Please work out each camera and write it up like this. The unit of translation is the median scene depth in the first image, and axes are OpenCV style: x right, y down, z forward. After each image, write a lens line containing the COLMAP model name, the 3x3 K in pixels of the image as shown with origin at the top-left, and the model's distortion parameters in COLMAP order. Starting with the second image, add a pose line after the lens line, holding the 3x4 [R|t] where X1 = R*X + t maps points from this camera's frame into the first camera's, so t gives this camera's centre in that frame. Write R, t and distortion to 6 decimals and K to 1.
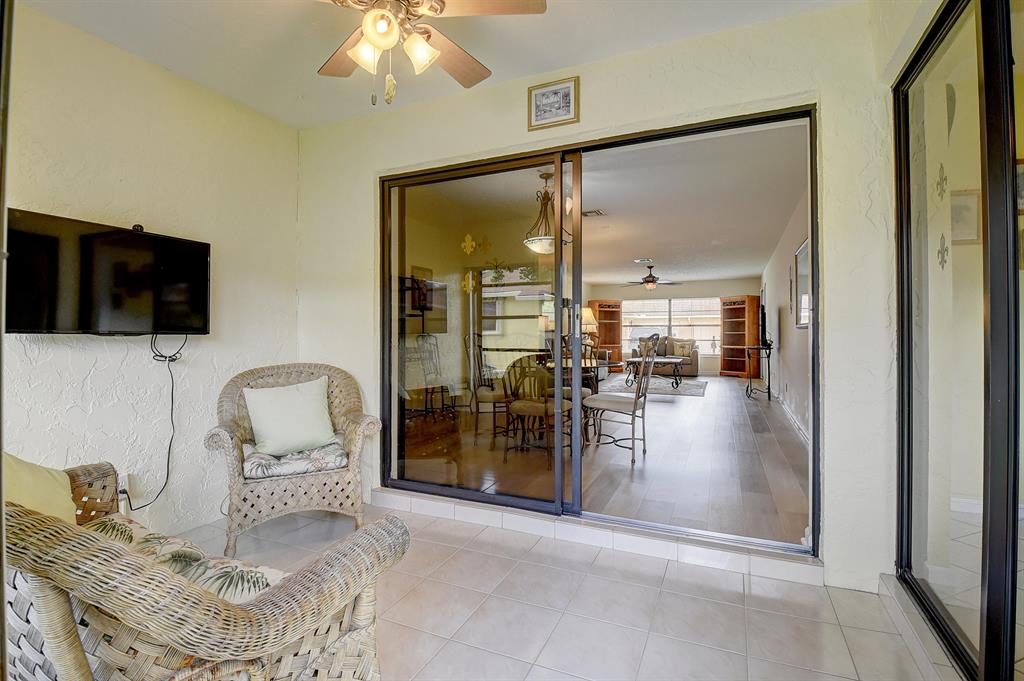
lens RADIAL K [[455.3, 0, 508.8], [0, 455.3, 329.2], [0, 0, 1]] dist [0.002359, 0.000025]
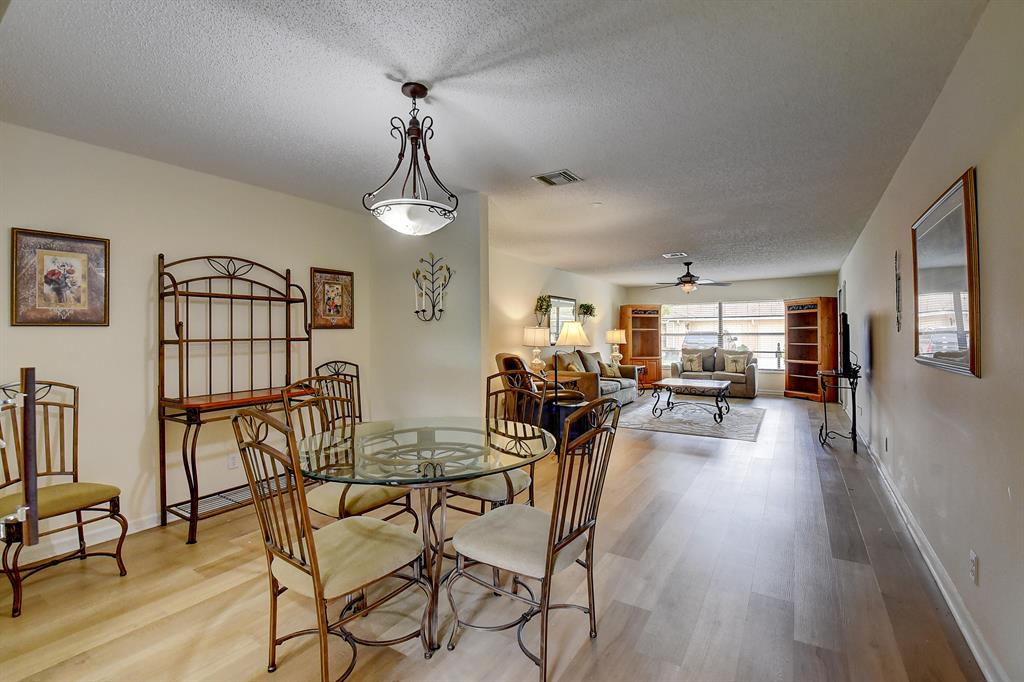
lens RADIAL K [[439.6, 0, 508.7], [0, 439.6, 329.7], [0, 0, 1]] dist [0.001076, -0.026305]
pose [[0.990740, -0.006771, -0.135602, 0.091066], [0.006380, 0.999974, -0.003317, -0.018379], [0.135621, 0.002421, 0.990758, 0.176011]]
